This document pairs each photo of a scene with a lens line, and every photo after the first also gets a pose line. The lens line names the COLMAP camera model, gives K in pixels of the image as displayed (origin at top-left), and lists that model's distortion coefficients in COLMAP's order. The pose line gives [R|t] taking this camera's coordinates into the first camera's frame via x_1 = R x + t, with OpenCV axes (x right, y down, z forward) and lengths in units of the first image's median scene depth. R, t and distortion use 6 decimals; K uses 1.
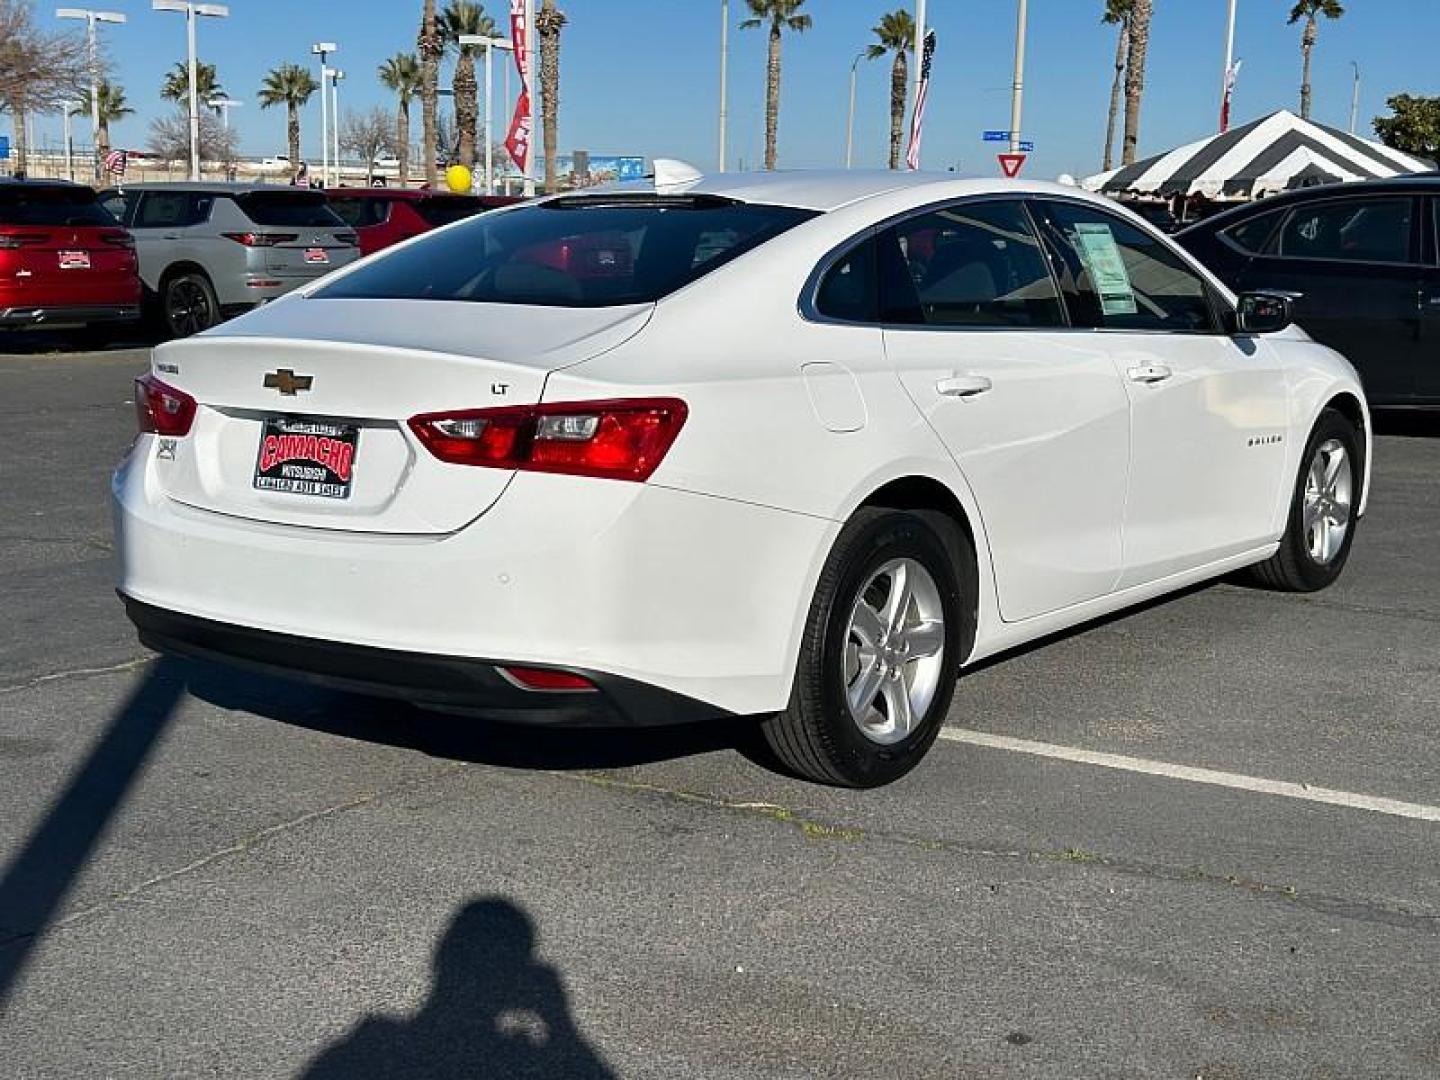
lens RADIAL K [[1832.8, 0, 720.0], [0, 1832.8, 540.0], [0, 0, 1]] dist [0.087077, -0.031127]
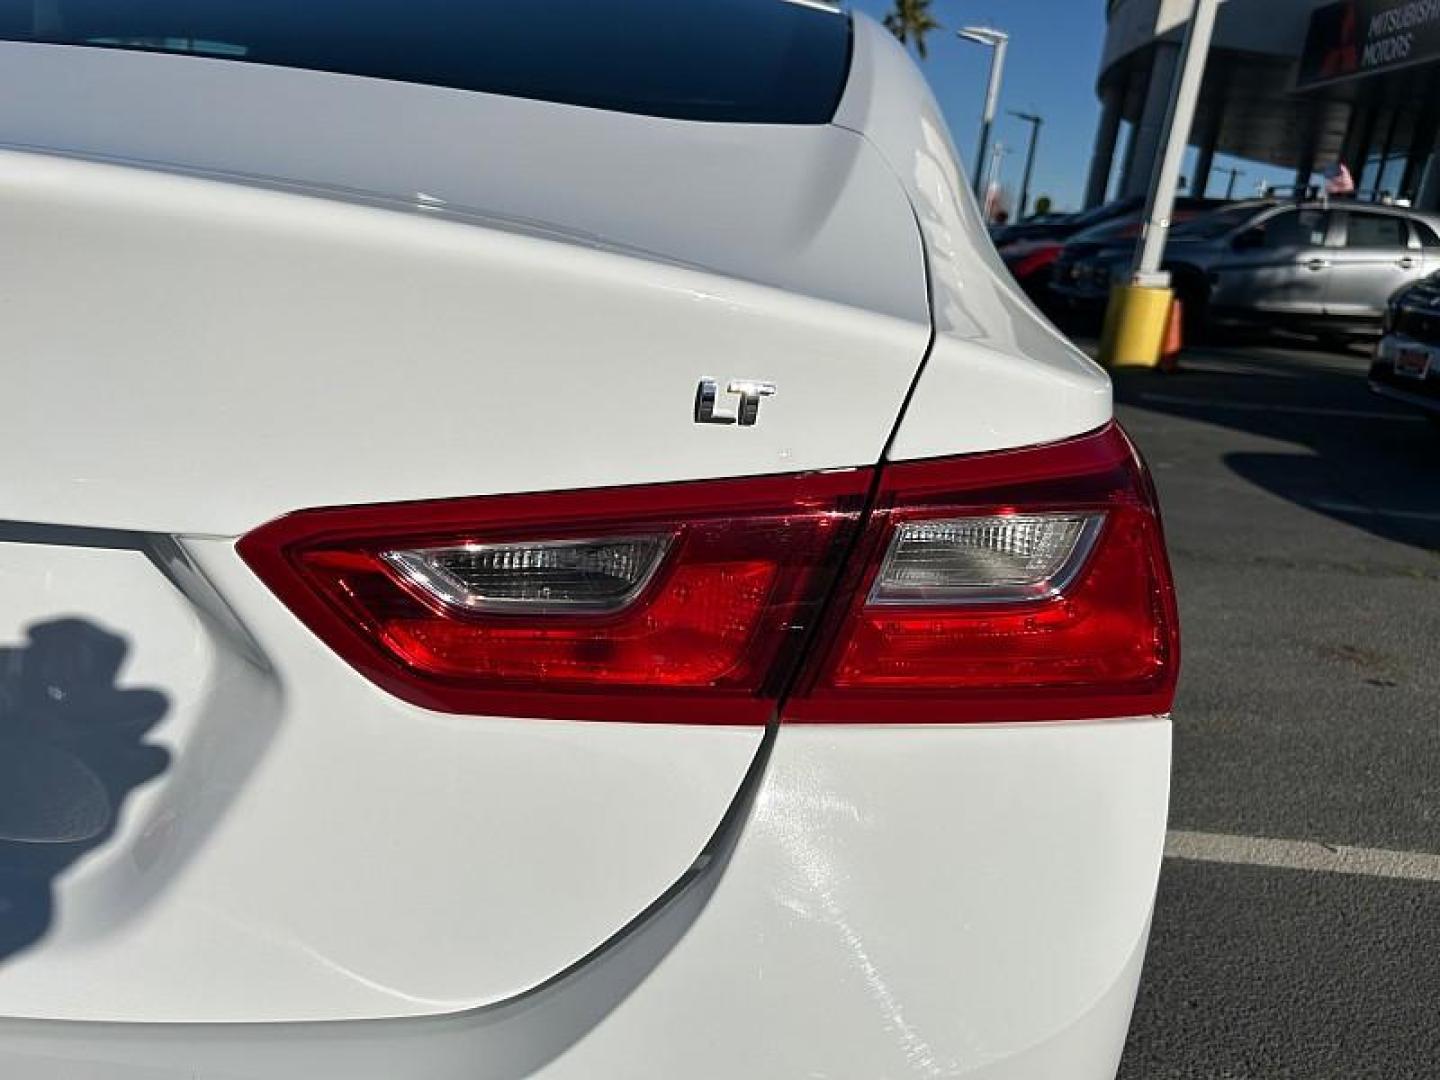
lens RADIAL K [[1081.8, 0, 720.0], [0, 1081.8, 540.0], [0, 0, 1]] dist [0.074265, -0.082917]
pose [[0.861692, -0.075733, 0.501749, -0.190098], [0.006440, 0.990352, 0.138421, -0.083902], [-0.507391, -0.116045, 0.853866, 0.880196]]
